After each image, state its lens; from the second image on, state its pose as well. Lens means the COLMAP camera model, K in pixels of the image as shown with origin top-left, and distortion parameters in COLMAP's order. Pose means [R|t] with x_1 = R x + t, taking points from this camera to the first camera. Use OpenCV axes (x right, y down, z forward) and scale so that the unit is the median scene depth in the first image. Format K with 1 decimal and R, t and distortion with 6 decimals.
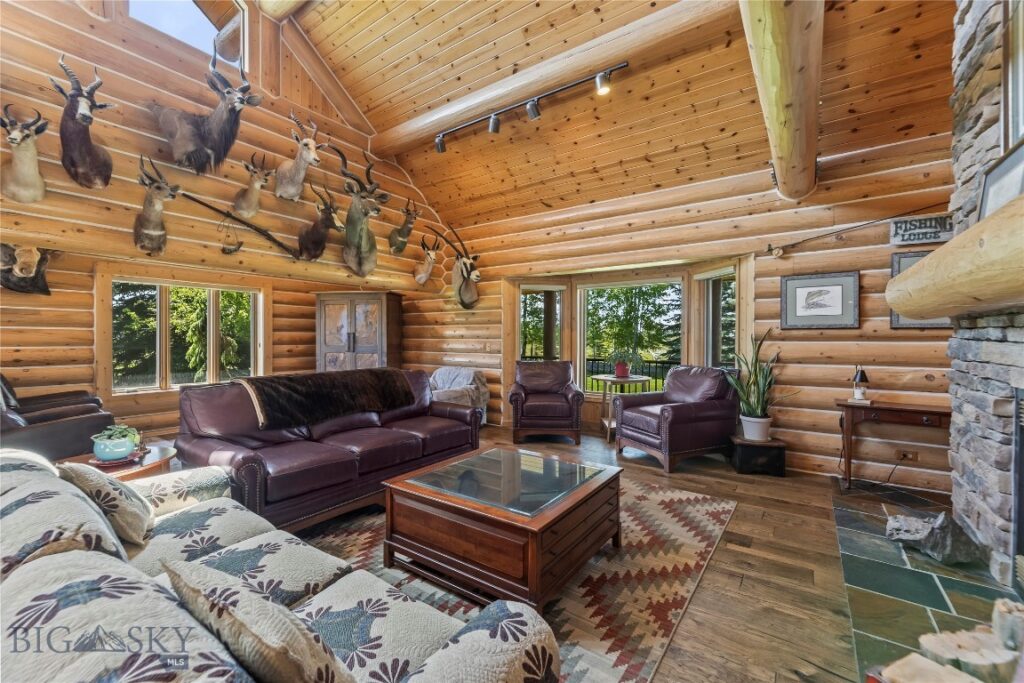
lens RADIAL K [[420.4, 0, 507.5], [0, 420.4, 338.9], [0, 0, 1]] dist [-0.002545, -0.000561]
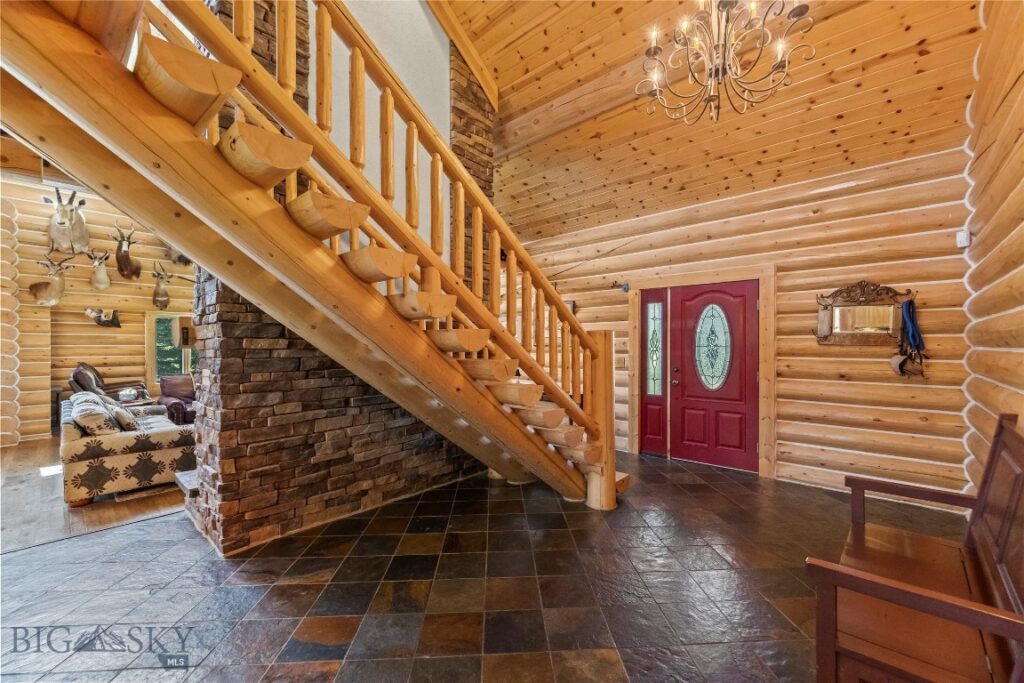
lens RADIAL K [[420.4, 0, 517.5], [0, 420.4, 344.8], [0, 0, 1]] dist [-0.002545, -0.000561]
pose [[0.993055, -0.003992, -0.117581, 1.051834], [0.004369, 0.999986, 0.002944, -0.035313], [0.117568, -0.003437, 0.993059, -0.765892]]
